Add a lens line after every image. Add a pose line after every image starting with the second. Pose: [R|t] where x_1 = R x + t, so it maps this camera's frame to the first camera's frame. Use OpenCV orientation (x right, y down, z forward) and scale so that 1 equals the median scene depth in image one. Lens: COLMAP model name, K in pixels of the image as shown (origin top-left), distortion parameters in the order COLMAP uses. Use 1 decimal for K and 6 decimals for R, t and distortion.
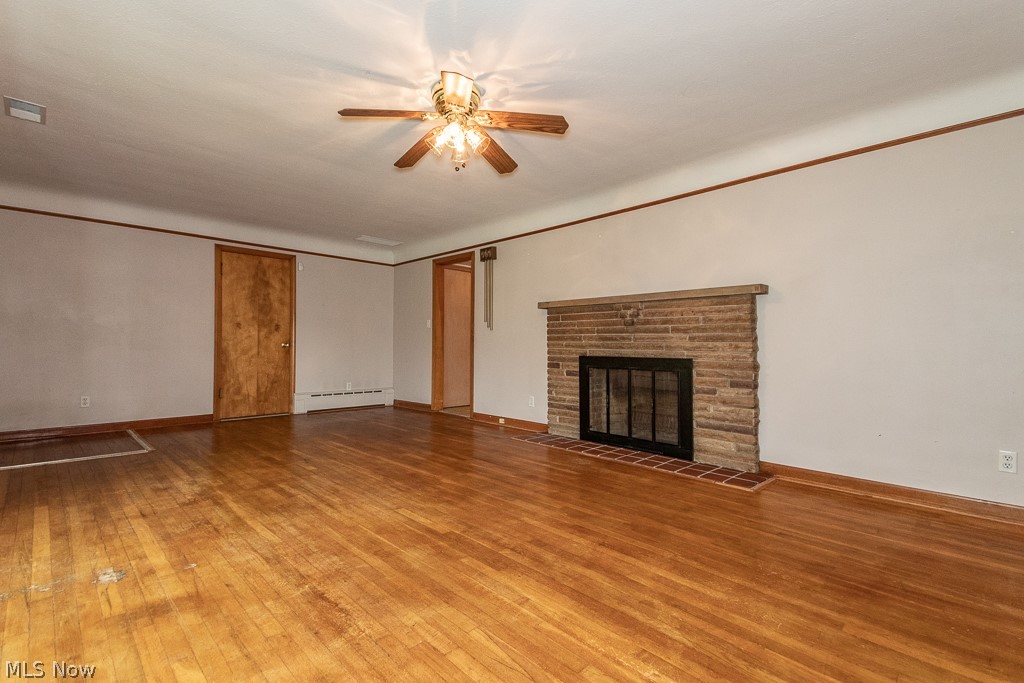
lens RADIAL K [[466.8, 0, 504.1], [0, 466.8, 344.2], [0, 0, 1]] dist [0.053750, -0.000850]
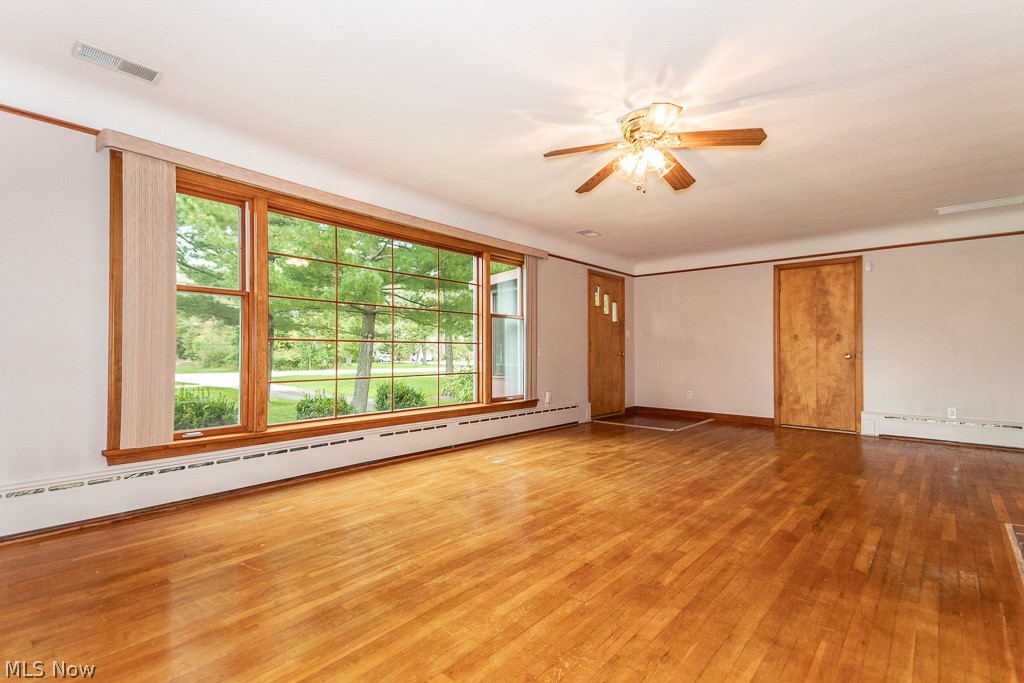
lens RADIAL K [[466.8, 0, 504.1], [0, 466.8, 344.2], [0, 0, 1]] dist [0.053750, -0.000850]
pose [[0.072984, -0.024814, -0.997024, 0.940547], [0.002576, 0.999692, -0.024691, -0.001091], [0.997330, -0.000766, 0.073026, 0.614444]]
